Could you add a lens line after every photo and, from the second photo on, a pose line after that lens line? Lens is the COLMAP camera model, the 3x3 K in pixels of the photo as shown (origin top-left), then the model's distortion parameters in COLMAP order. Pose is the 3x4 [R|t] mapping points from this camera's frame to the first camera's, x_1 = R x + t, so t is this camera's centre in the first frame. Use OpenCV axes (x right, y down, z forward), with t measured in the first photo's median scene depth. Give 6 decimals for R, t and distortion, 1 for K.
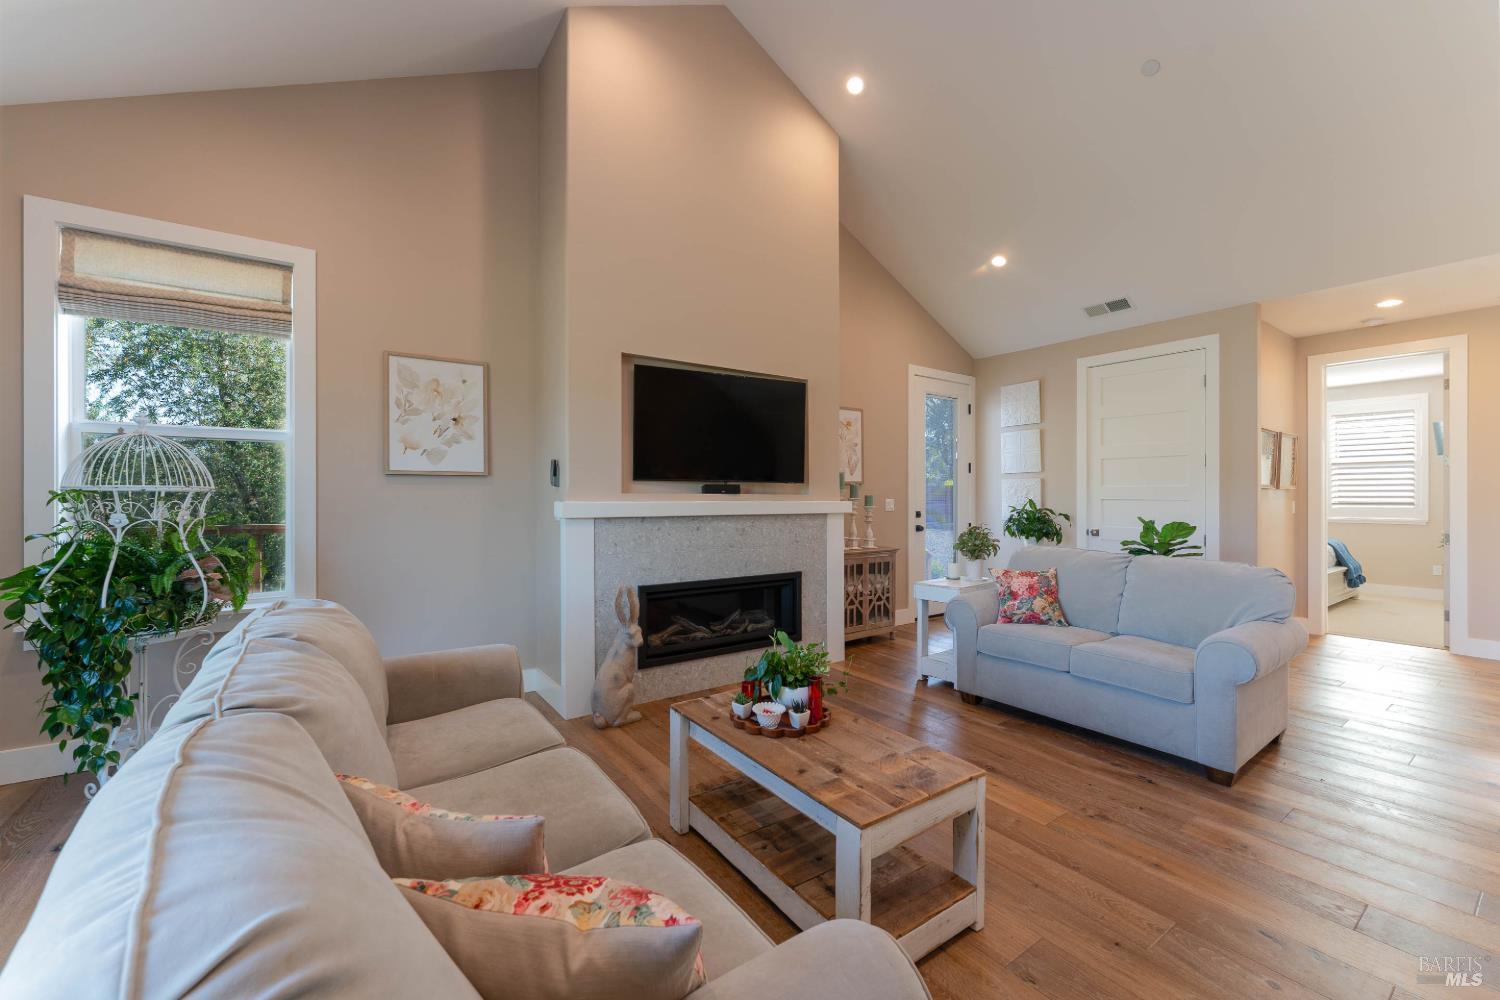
lens RADIAL K [[604.9, 0, 751.4], [0, 604.9, 492.2], [0, 0, 1]] dist [0.000523, -0.000487]
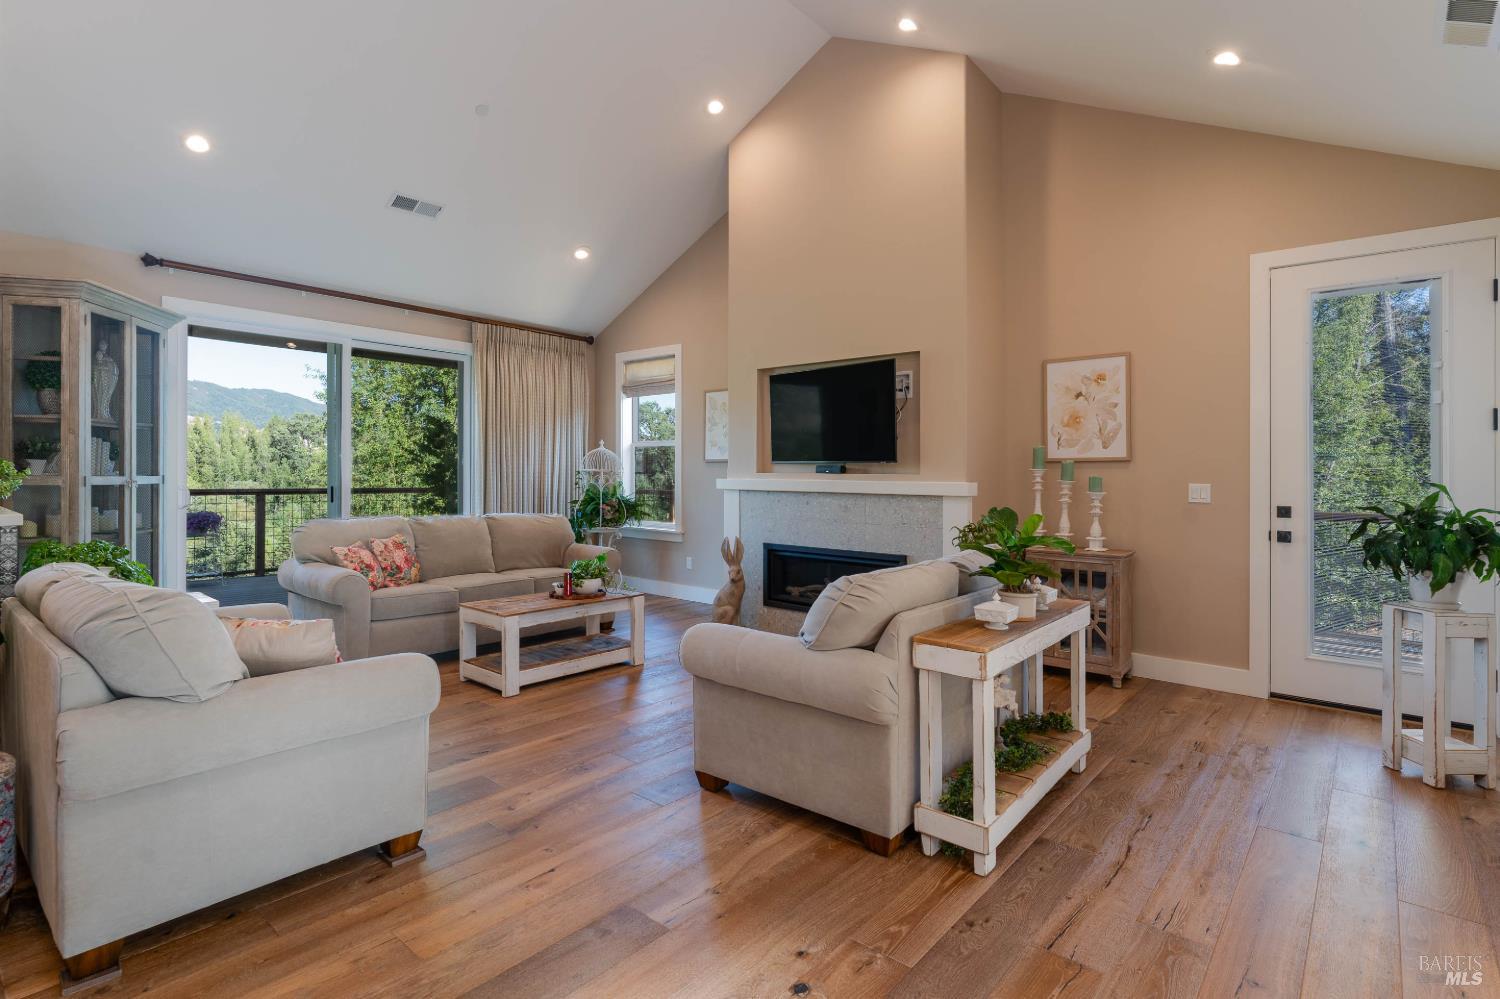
lens RADIAL K [[737.3, 0, 745.9], [0, 737.3, 472.2], [0, 0, 1]] dist [0.004390, 0.000297]
pose [[0.237597, -0.002752, -0.971360, 1.240342], [-0.005204, 0.999978, -0.004106, 0.007432], [0.971350, 0.006031, 0.237578, 0.519828]]
